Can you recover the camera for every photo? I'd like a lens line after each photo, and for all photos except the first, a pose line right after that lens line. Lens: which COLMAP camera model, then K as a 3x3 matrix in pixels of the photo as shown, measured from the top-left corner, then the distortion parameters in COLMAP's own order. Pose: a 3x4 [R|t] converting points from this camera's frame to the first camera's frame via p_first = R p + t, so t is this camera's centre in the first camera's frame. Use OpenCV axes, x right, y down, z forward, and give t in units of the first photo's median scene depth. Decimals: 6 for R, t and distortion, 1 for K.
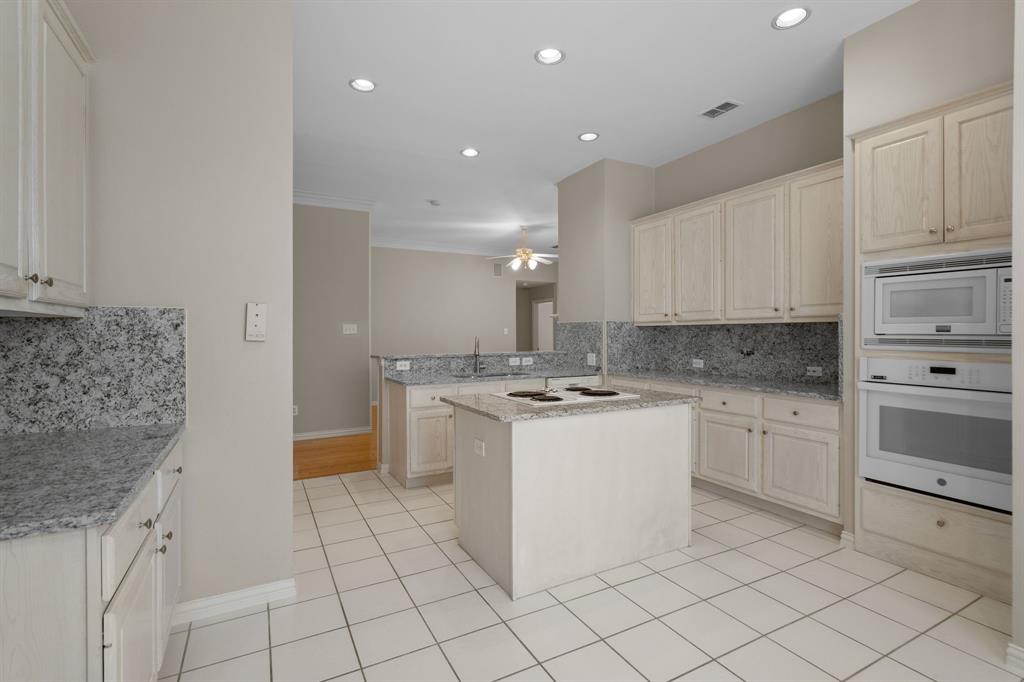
lens RADIAL K [[482.8, 0, 516.0], [0, 482.8, 336.4], [0, 0, 1]] dist [0.002027, 0.000723]
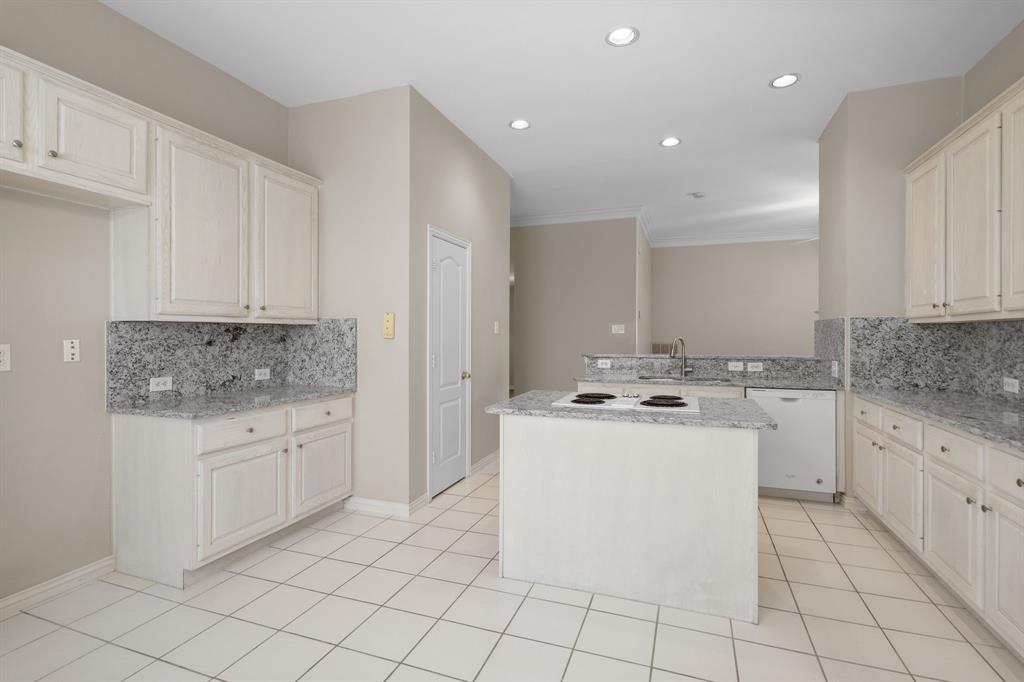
lens RADIAL K [[479.9, 0, 512.9], [0, 479.9, 338.6], [0, 0, 1]] dist [0.002840, 0.000705]
pose [[0.663650, 0.010875, -0.747964, 0.423901], [-0.006708, 0.999941, 0.008586, -0.002640], [0.748013, -0.000681, 0.663684, 0.152825]]
